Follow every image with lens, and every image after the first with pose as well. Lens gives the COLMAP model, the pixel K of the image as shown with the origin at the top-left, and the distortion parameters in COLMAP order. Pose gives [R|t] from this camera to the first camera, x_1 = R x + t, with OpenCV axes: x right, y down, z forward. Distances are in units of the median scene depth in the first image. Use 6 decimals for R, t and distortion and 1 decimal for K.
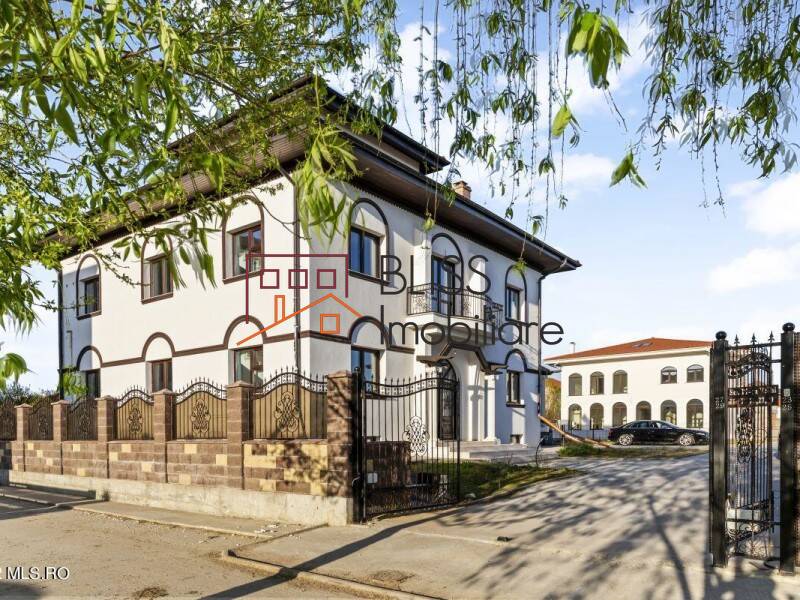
lens RADIAL K [[611.9, 0, 400.0], [0, 611.9, 300.0], [0, 0, 1]] dist [-0.009483, -0.003654]
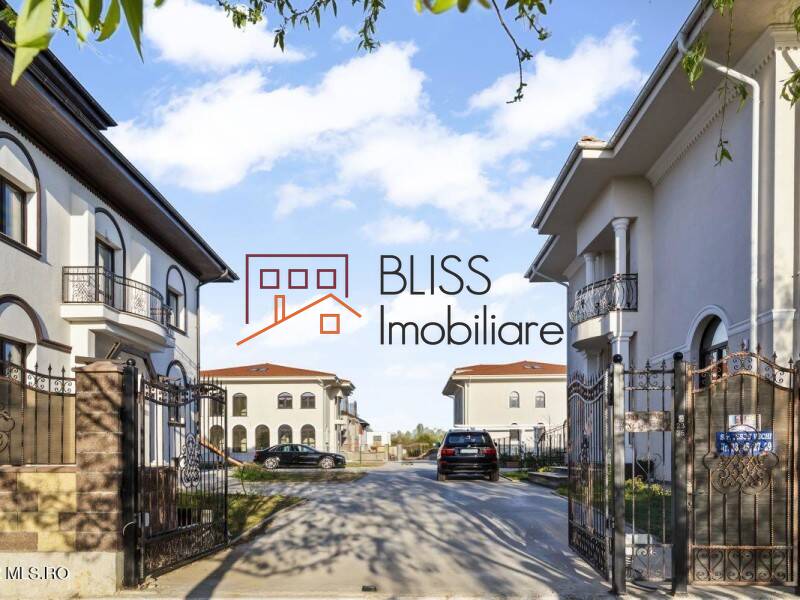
lens RADIAL K [[627.7, 0, 398.6], [0, 627.7, 355.3], [0, 0, 1]] dist [0.010167, -0.000301]
pose [[0.806347, 0.098396, 0.583200, -0.239218], [-0.130714, 0.991329, 0.013474, 0.058221], [-0.576817, -0.087097, 0.812217, 0.262562]]
